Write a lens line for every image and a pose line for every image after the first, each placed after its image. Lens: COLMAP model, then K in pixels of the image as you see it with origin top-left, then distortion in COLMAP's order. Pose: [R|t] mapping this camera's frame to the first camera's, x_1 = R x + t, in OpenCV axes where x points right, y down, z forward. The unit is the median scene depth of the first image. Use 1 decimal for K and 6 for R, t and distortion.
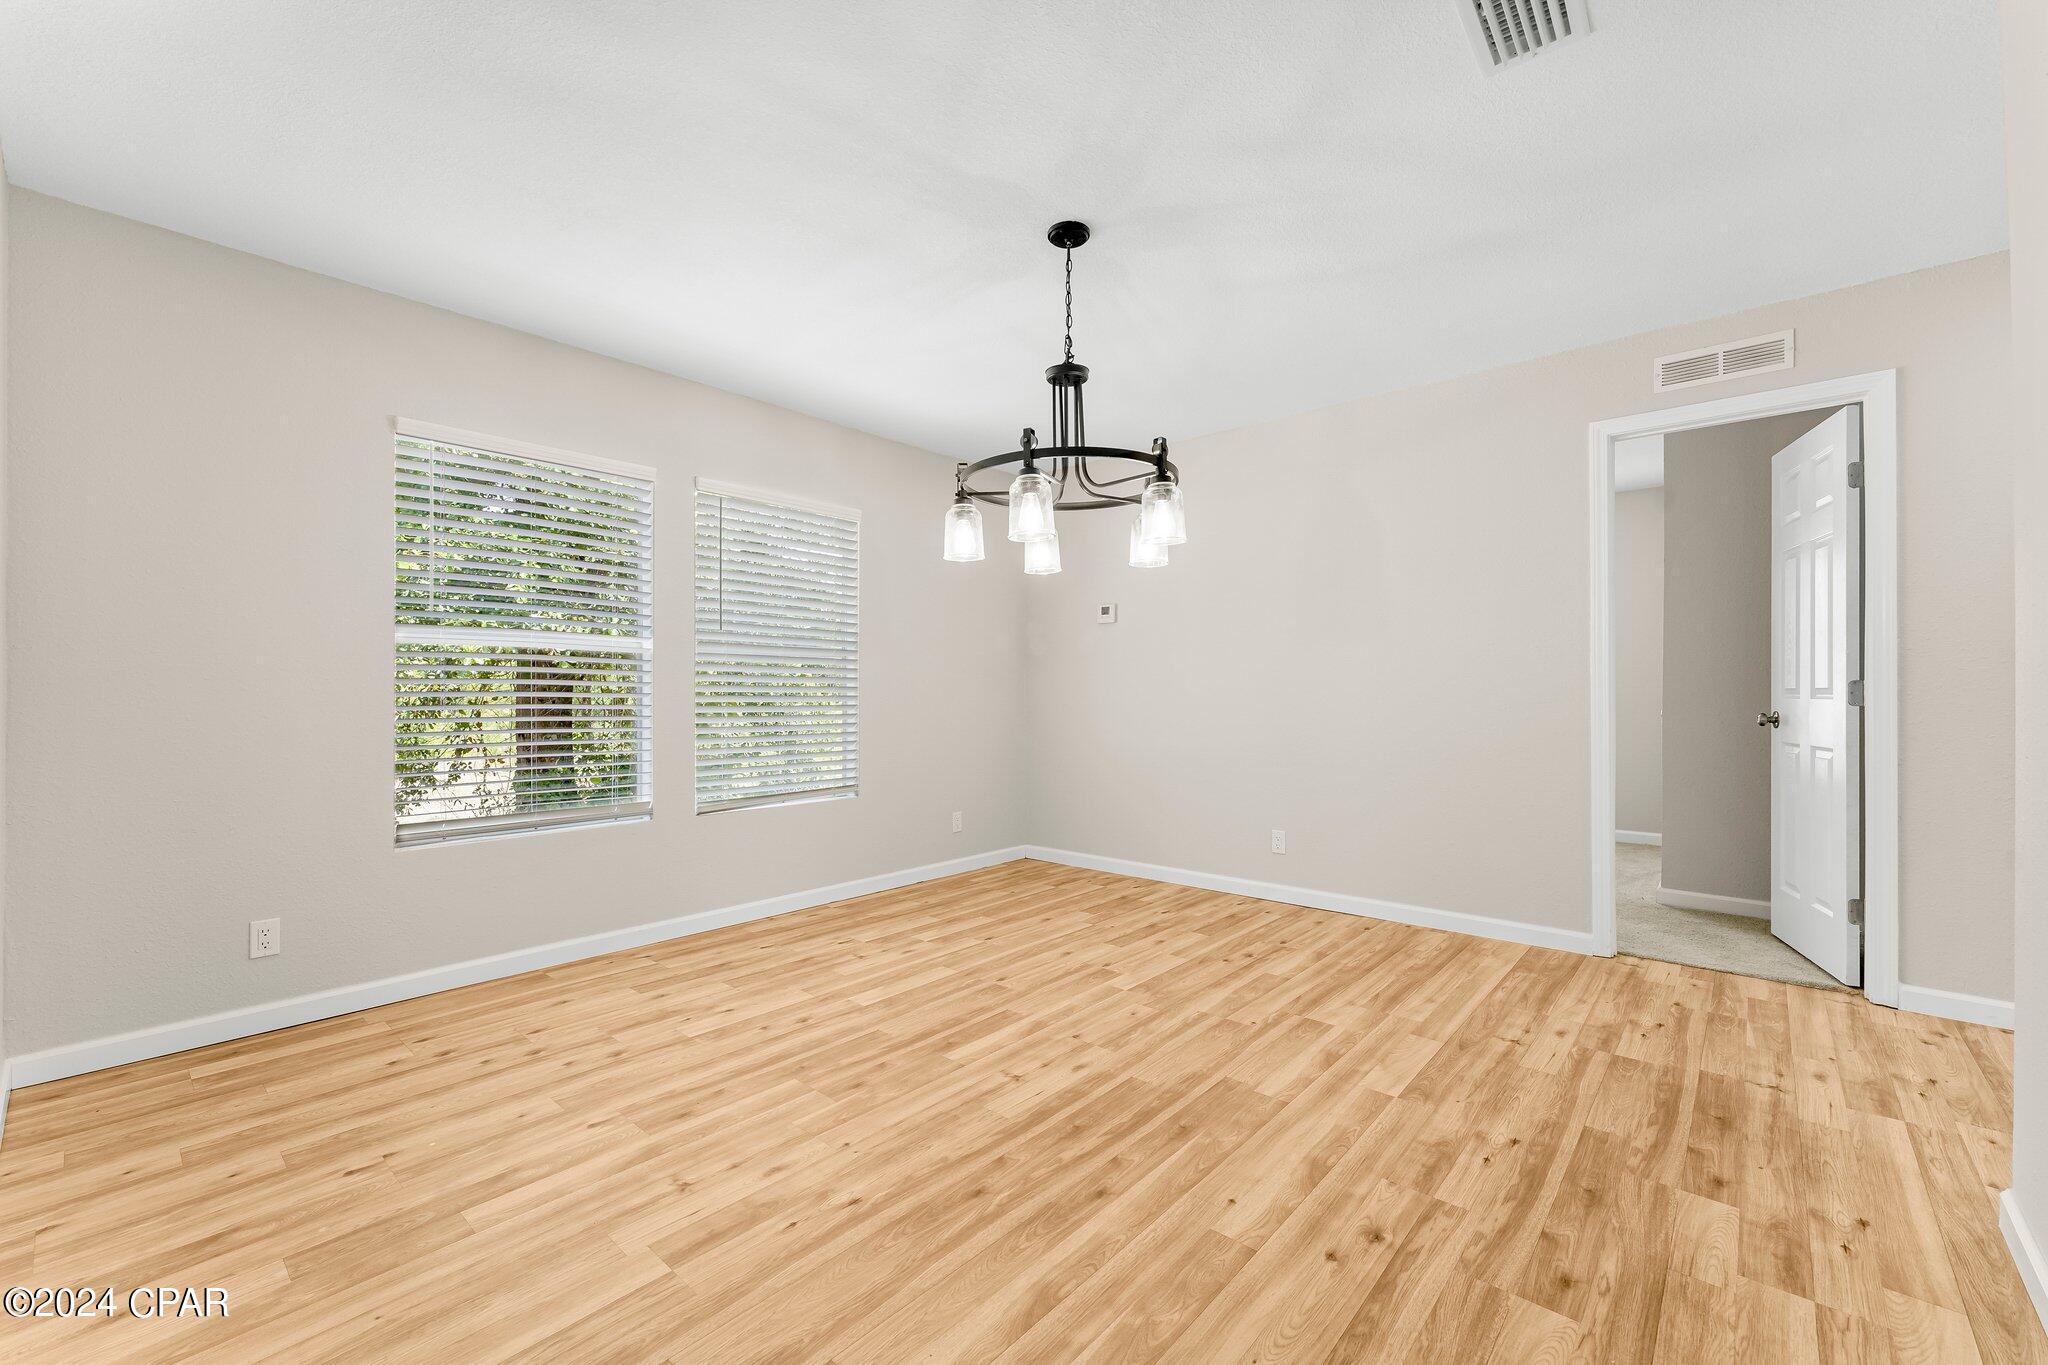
lens RADIAL K [[831.7, 0, 1016.9], [0, 831.7, 682.6], [0, 0, 1]] dist [-0.000057, 0.000112]
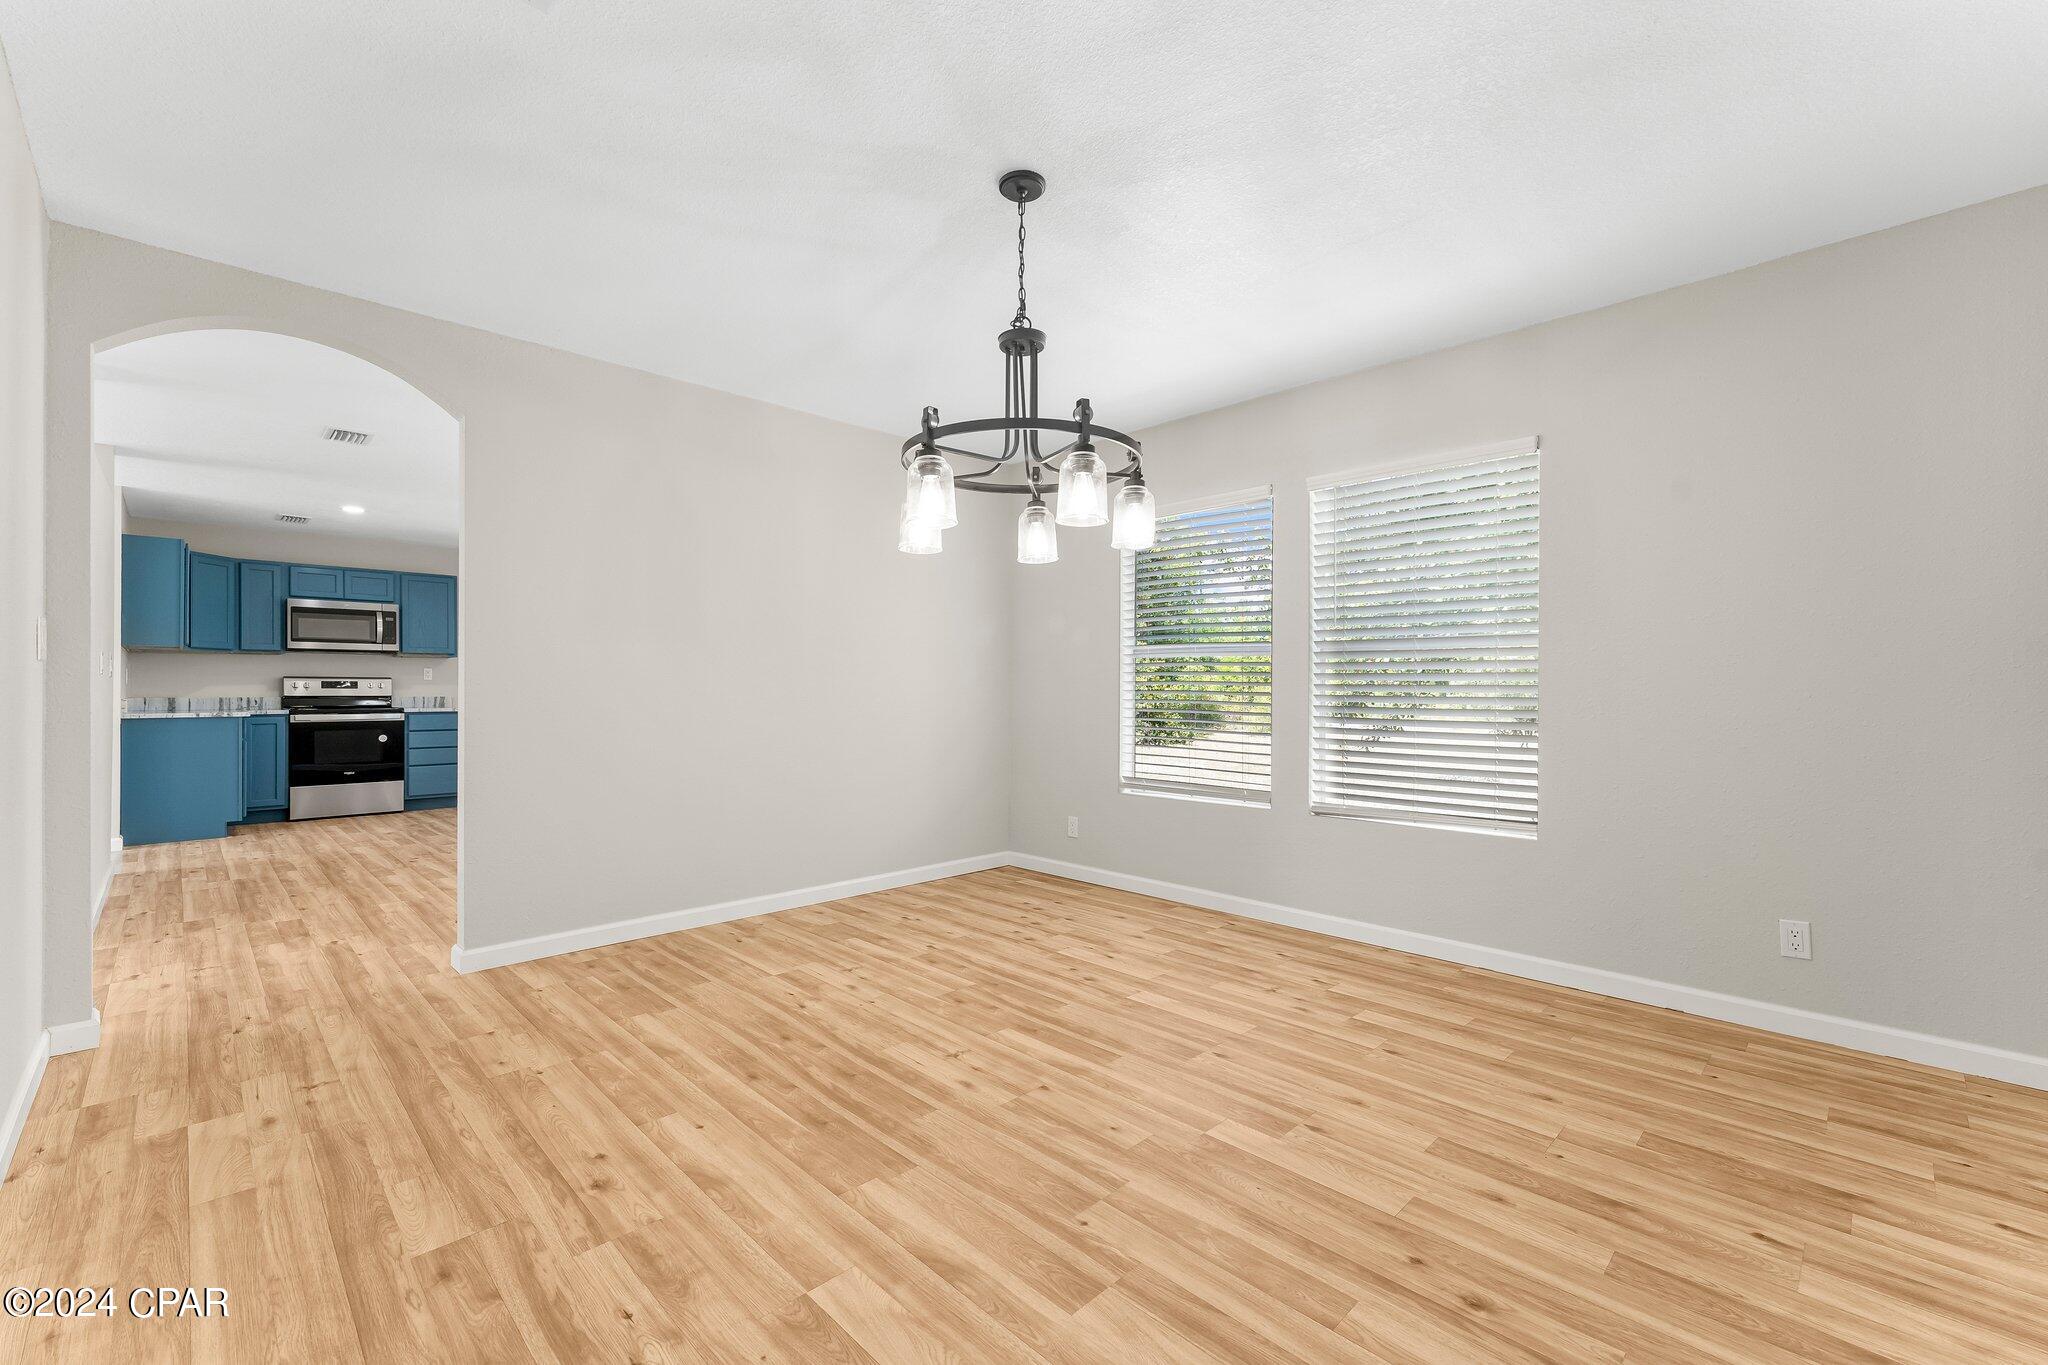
lens RADIAL K [[831.7, 0, 1016.9], [0, 831.7, 682.6], [0, 0, 1]] dist [-0.000057, 0.000112]
pose [[-0.055581, -0.006138, -0.998435, 0.974861], [0.007443, 0.999951, -0.006562, 0.002254], [0.998426, -0.007797, -0.055533, 1.045307]]
